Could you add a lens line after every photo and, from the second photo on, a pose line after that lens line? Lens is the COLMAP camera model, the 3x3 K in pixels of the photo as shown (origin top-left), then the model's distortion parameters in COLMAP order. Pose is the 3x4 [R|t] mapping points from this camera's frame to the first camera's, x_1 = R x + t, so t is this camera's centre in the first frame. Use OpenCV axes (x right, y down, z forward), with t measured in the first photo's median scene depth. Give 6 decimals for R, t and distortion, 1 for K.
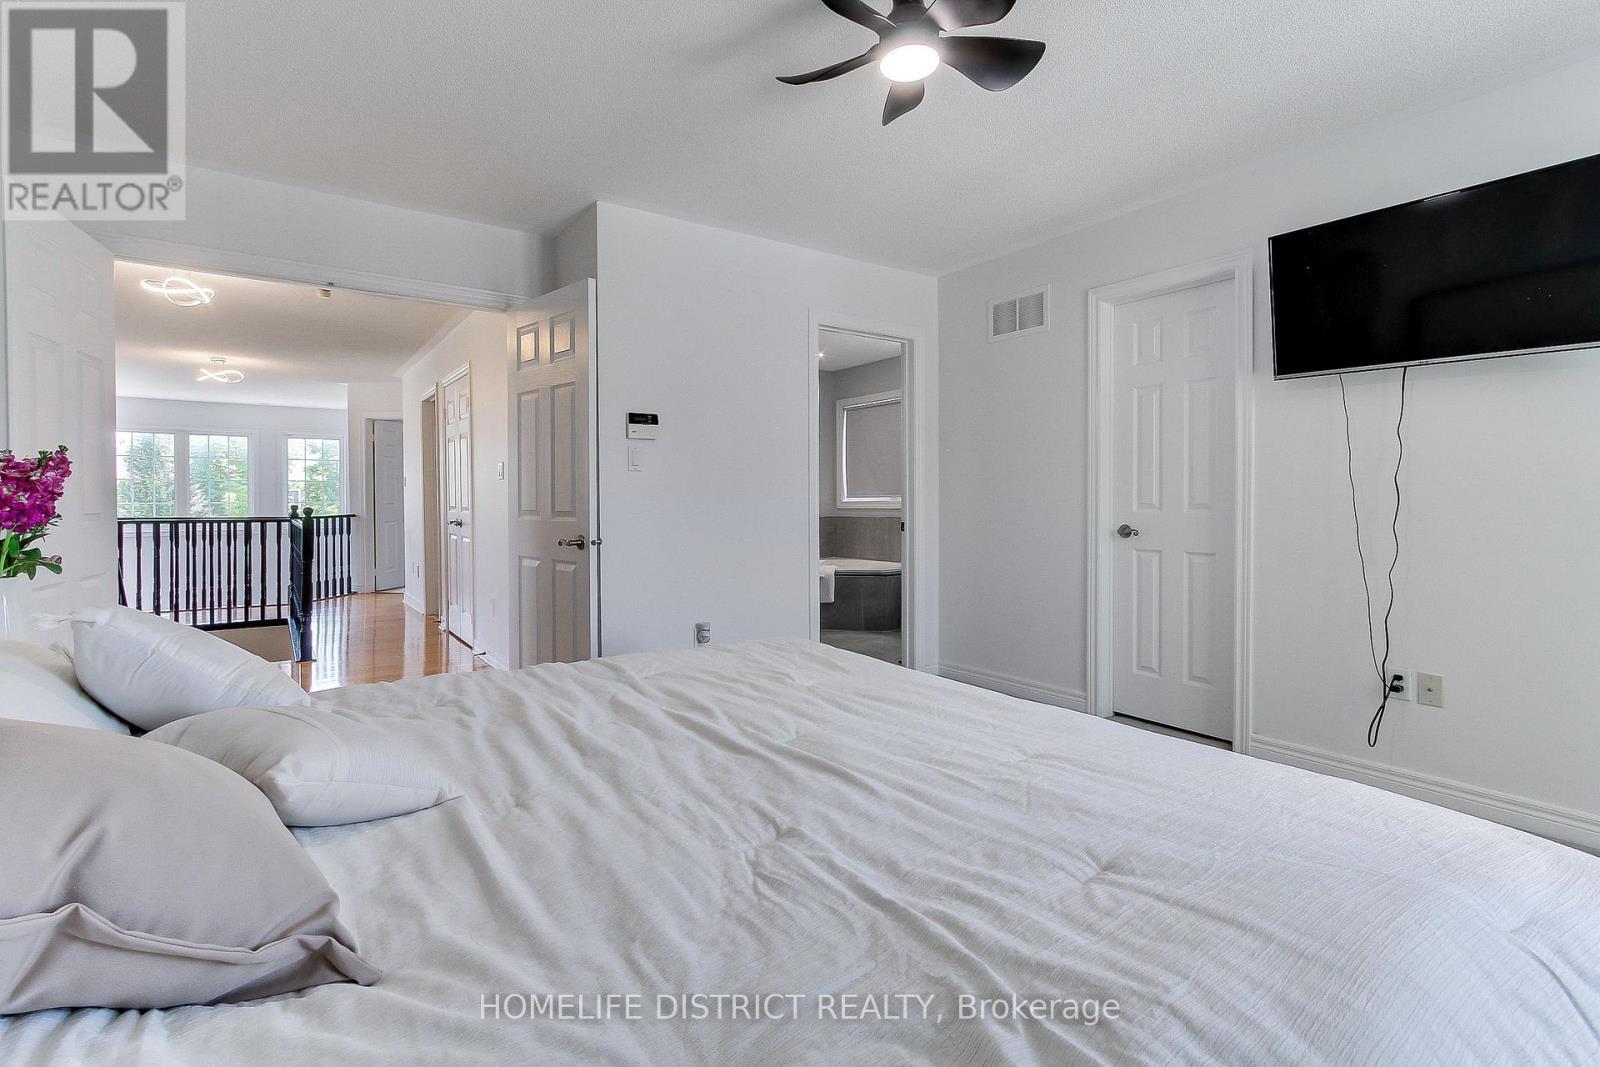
lens RADIAL K [[752.8, 0, 809.2], [0, 752.8, 508.4], [0, 0, 1]] dist [-0.001857, -0.000106]
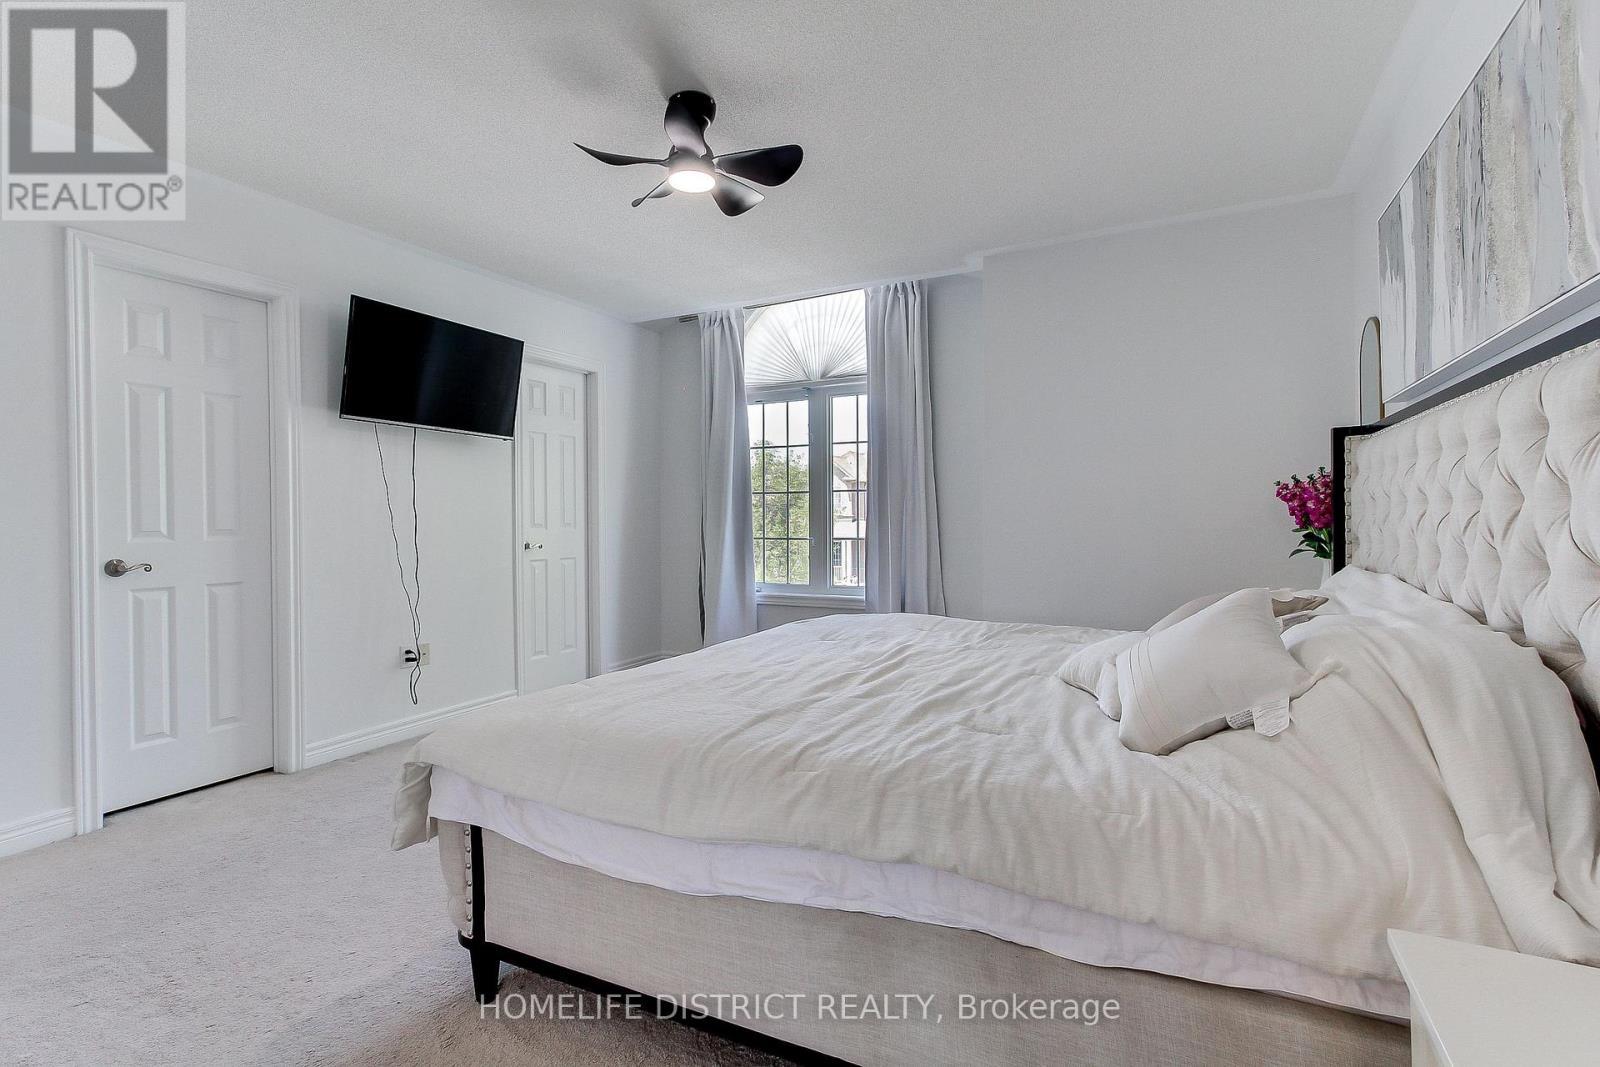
lens RADIAL K [[752.8, 0, 809.2], [0, 752.8, 508.4], [0, 0, 1]] dist [-0.001857, -0.000106]
pose [[-0.454518, 0.014979, 0.890612, -0.595944], [0.025621, 0.999665, -0.003737, -0.009735], [-0.890369, 0.021120, -0.454749, 0.746436]]
